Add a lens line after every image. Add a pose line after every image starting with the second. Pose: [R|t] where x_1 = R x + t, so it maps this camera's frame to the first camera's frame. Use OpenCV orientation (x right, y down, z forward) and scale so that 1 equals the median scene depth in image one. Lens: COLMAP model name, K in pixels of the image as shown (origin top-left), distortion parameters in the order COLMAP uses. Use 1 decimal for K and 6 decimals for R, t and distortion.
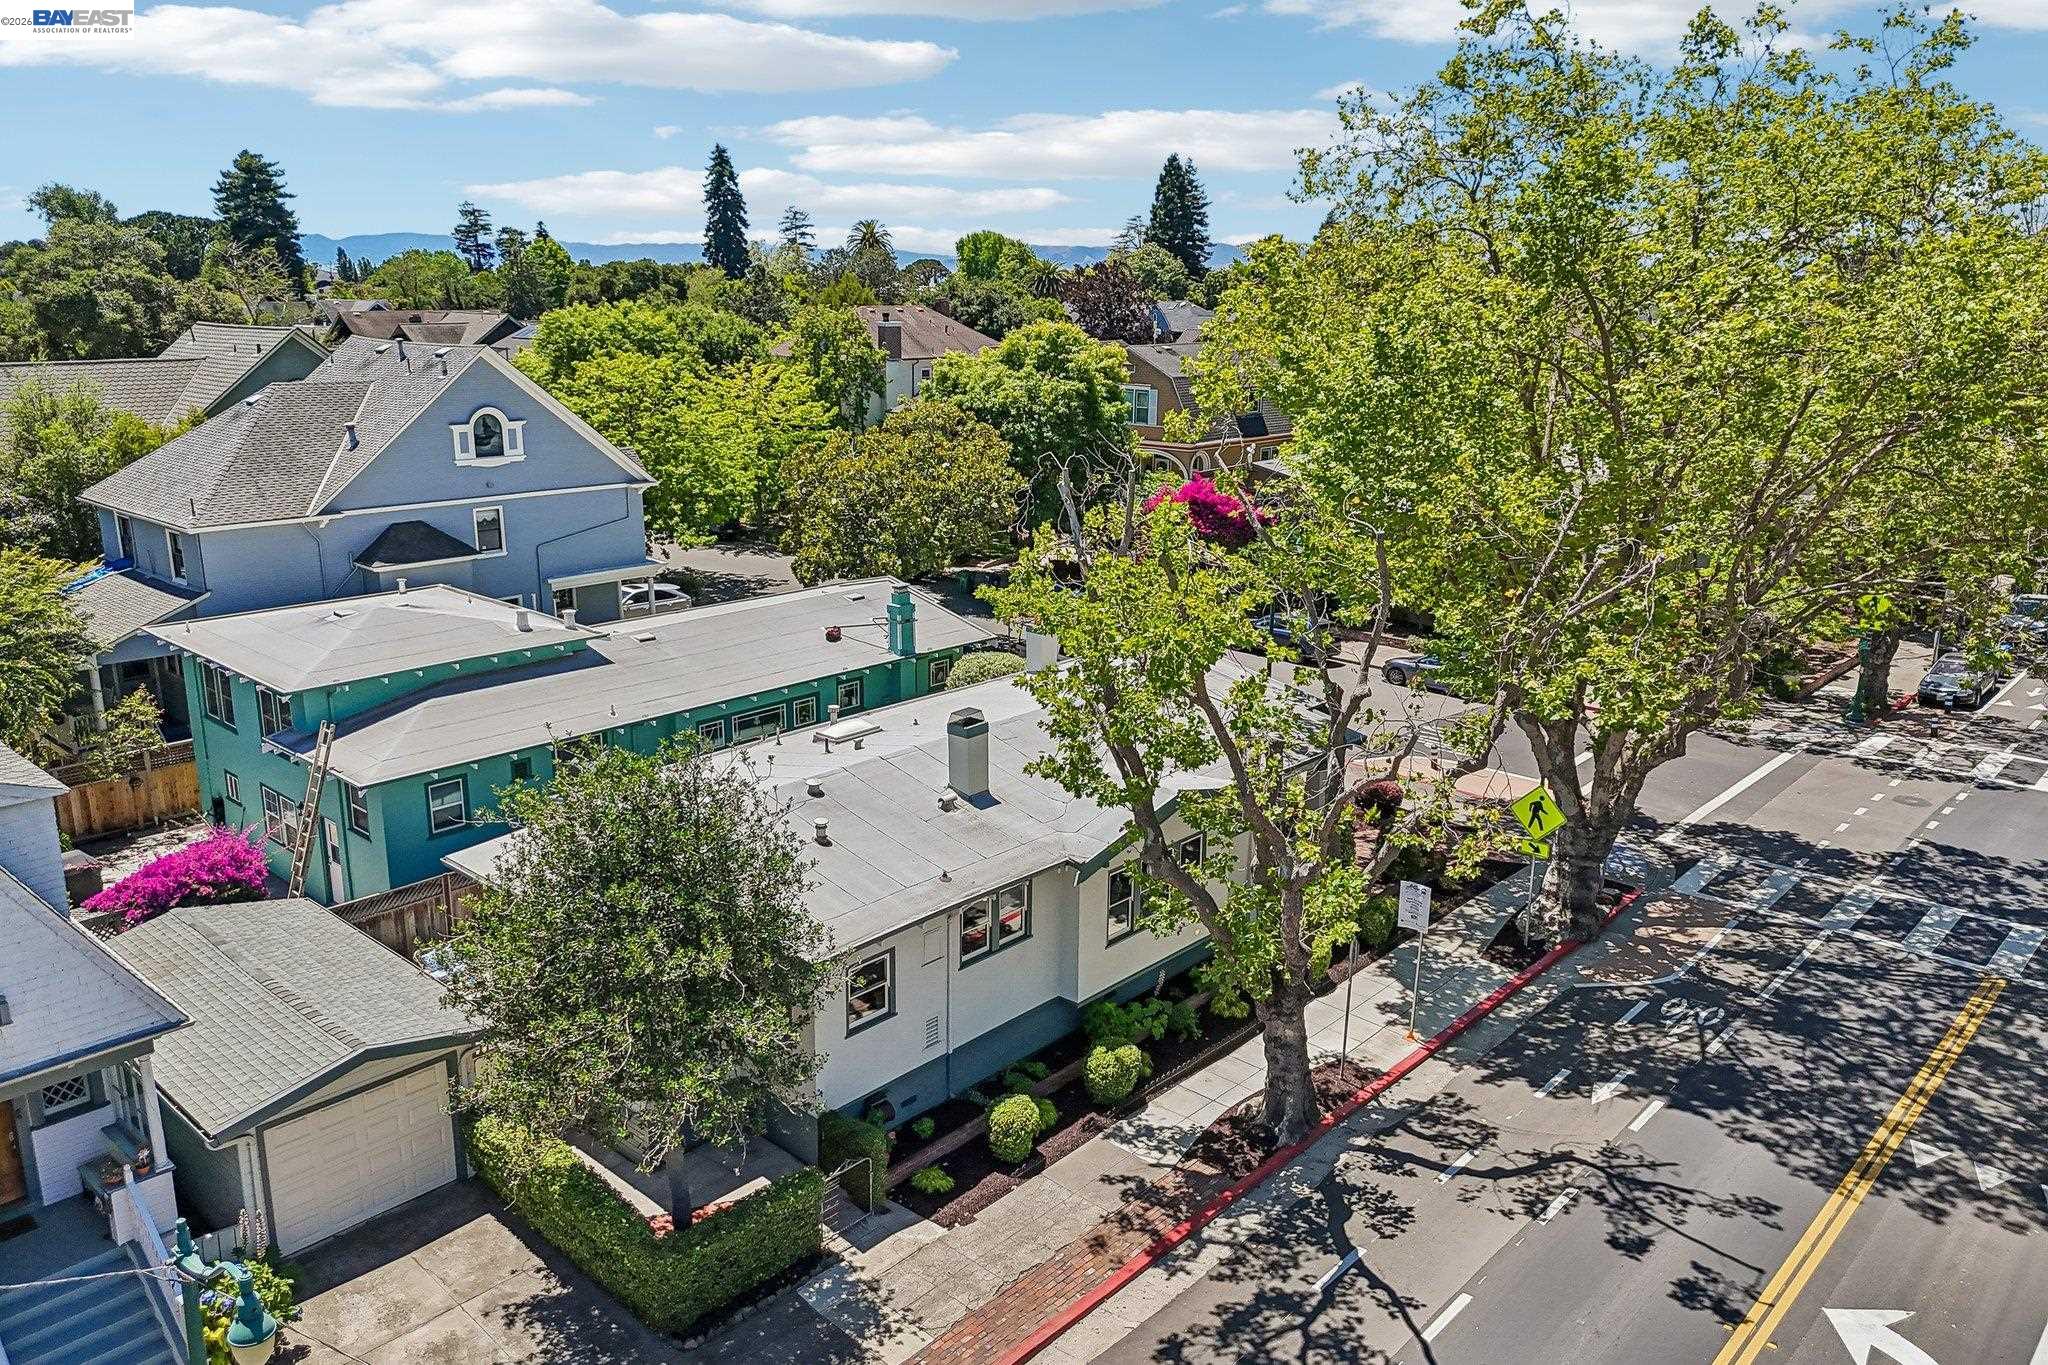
lens RADIAL K [[1514.7, 0, 1024.0], [0, 1514.7, 682.5], [0, 0, 1]] dist [0.068998, -0.079277]
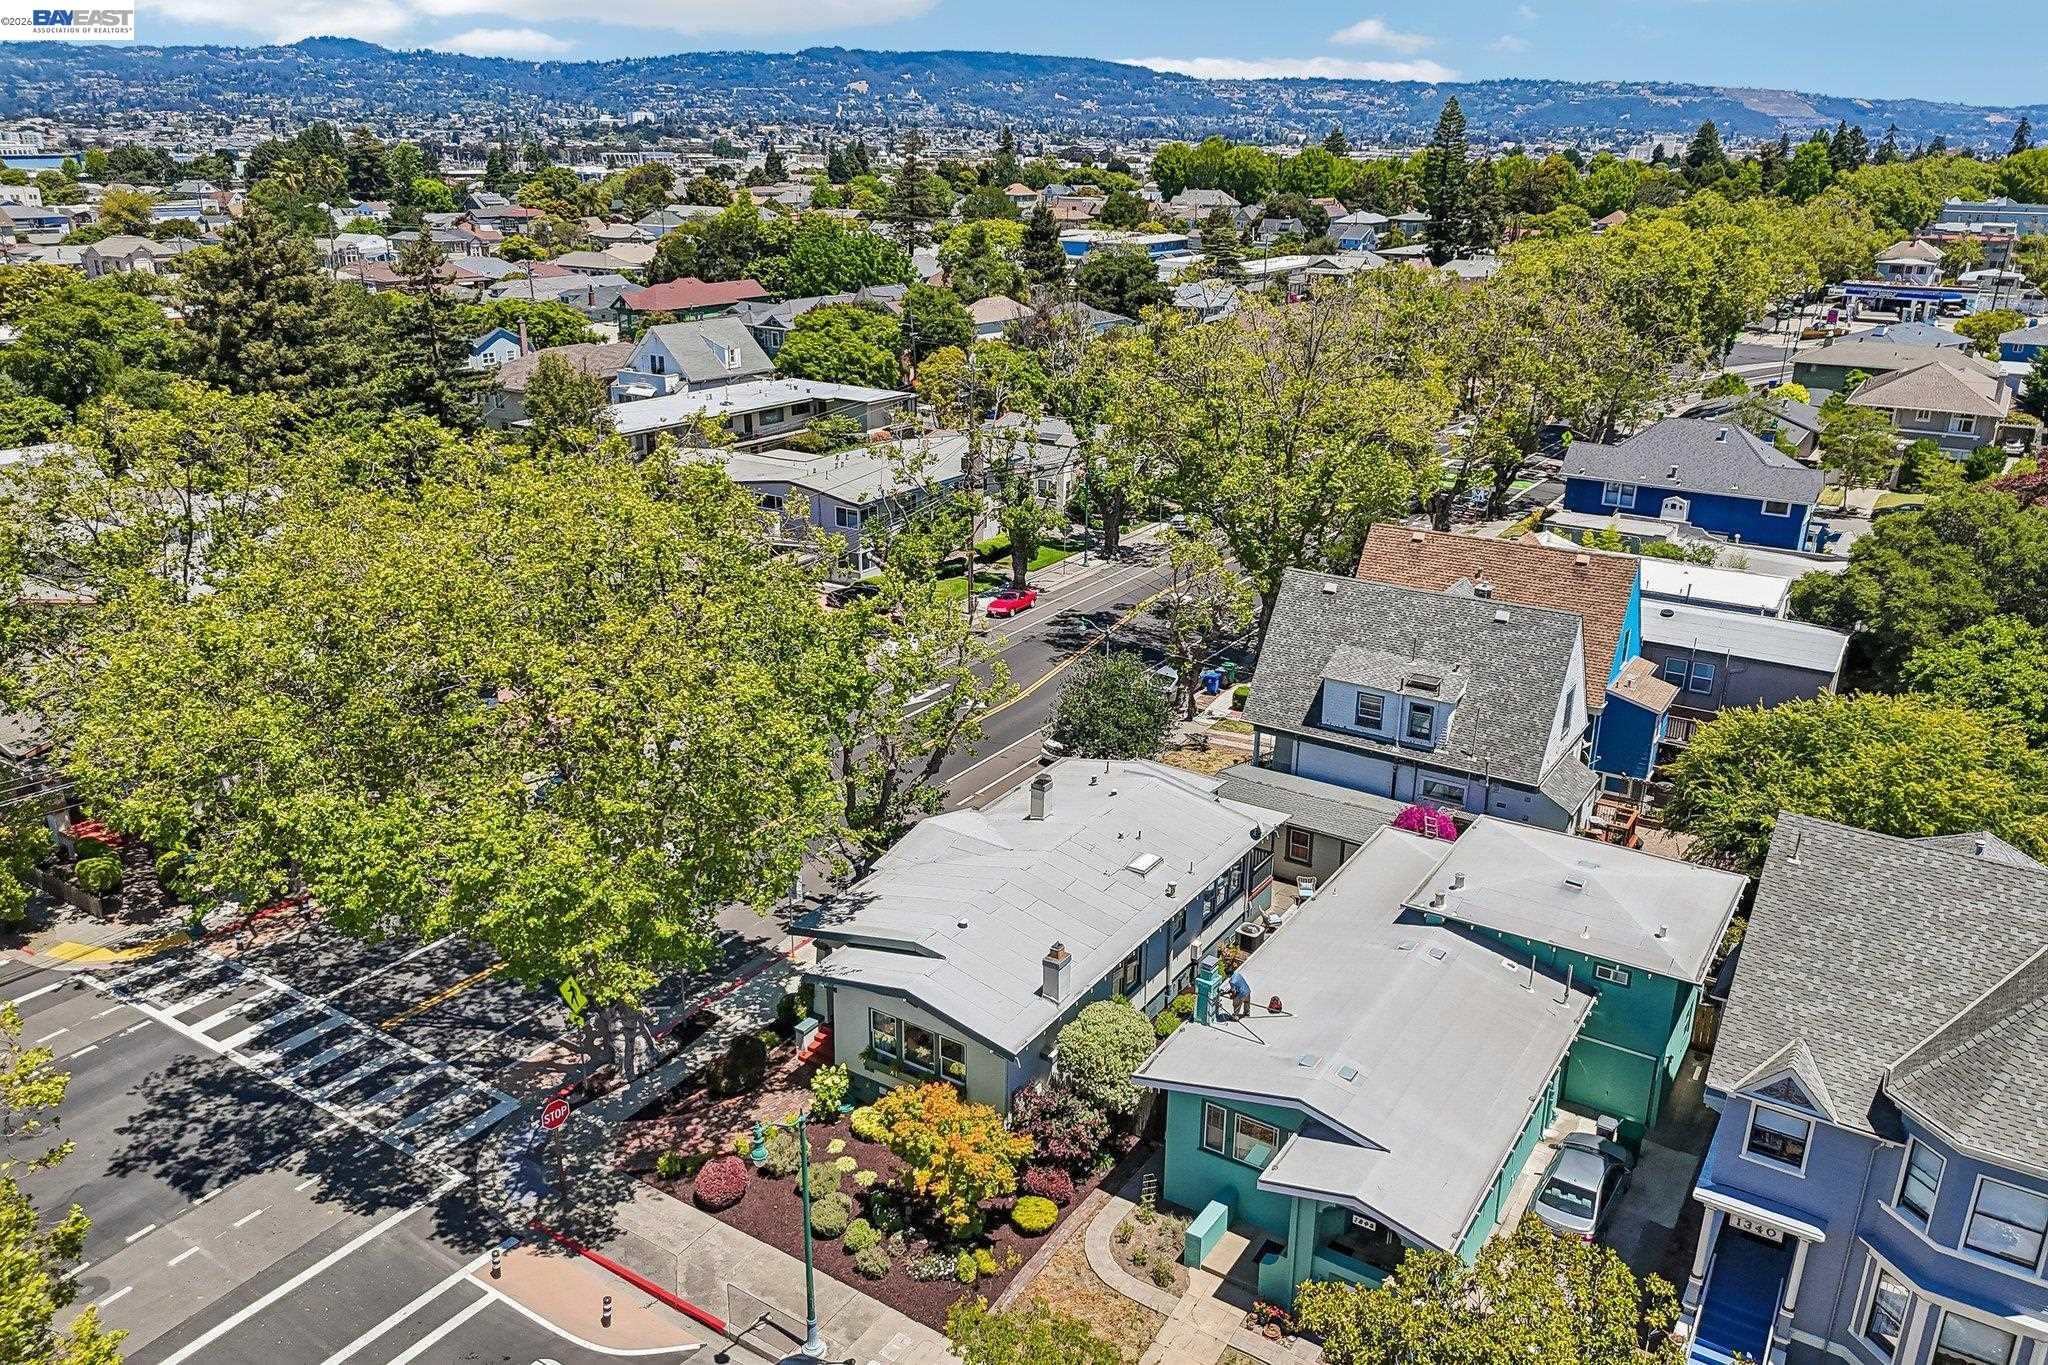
lens RADIAL K [[1514.7, 0, 1024.0], [0, 1514.7, 682.5], [0, 0, 1]] dist [0.068998, -0.079277]
pose [[-0.985048, 0.039826, -0.167612, 0.288120], [-0.062255, 0.824879, 0.561871, -1.113762], [0.160637, 0.563905, -0.810066, 2.441595]]
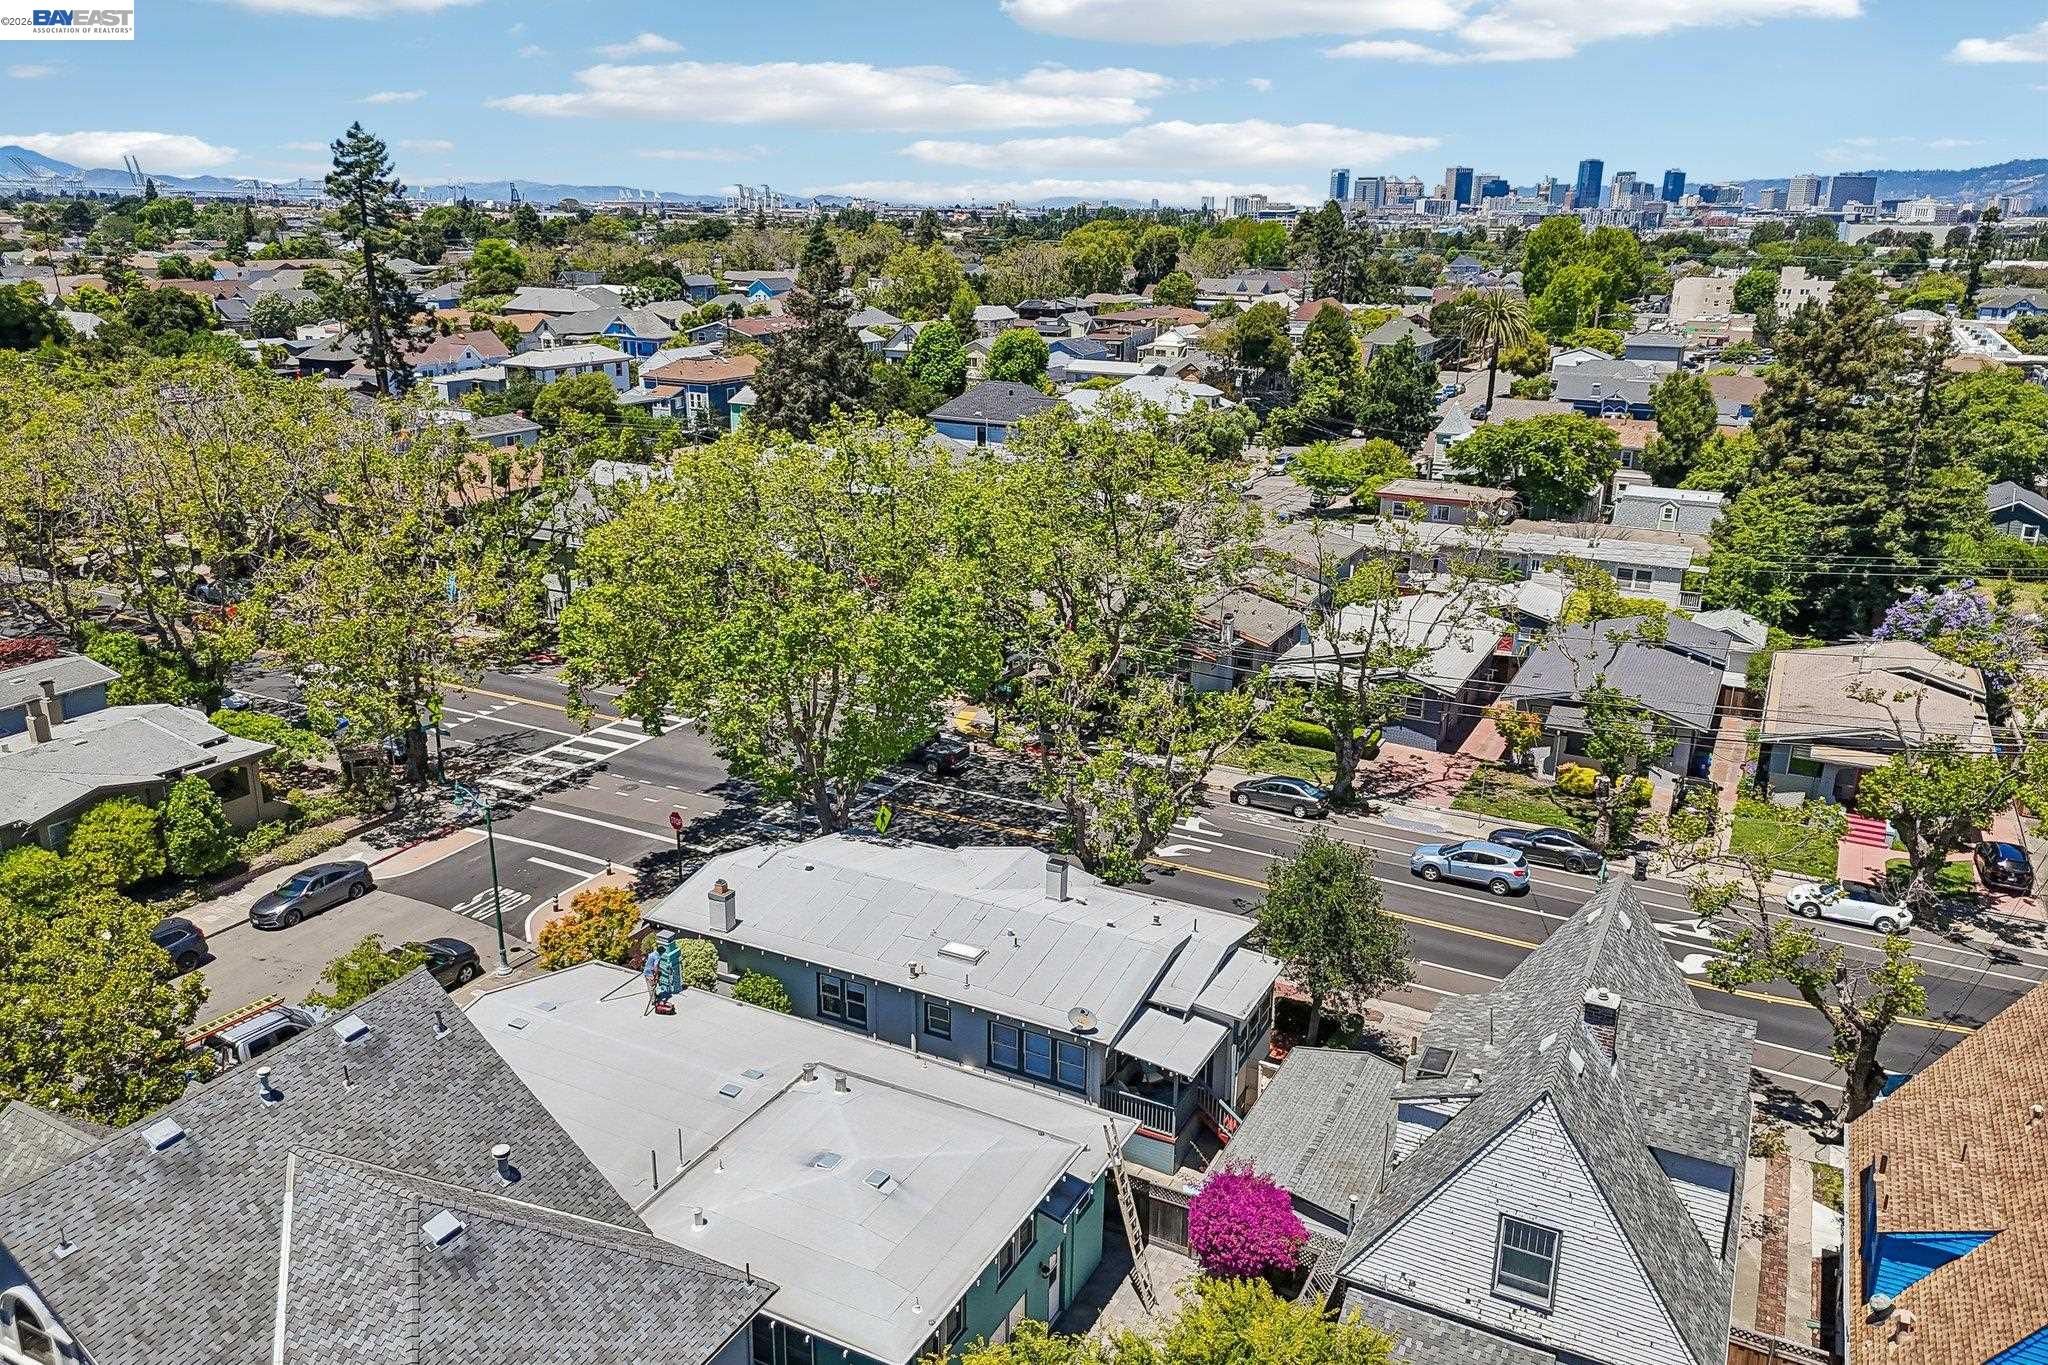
lens RADIAL K [[1514.7, 0, 1024.0], [0, 1514.7, 682.5], [0, 0, 1]] dist [0.068998, -0.079277]
pose [[-0.265632, -0.299612, 0.916336, -1.589305], [0.233199, 0.902289, 0.362620, -0.816753], [-0.935445, 0.310012, -0.169808, 1.288265]]
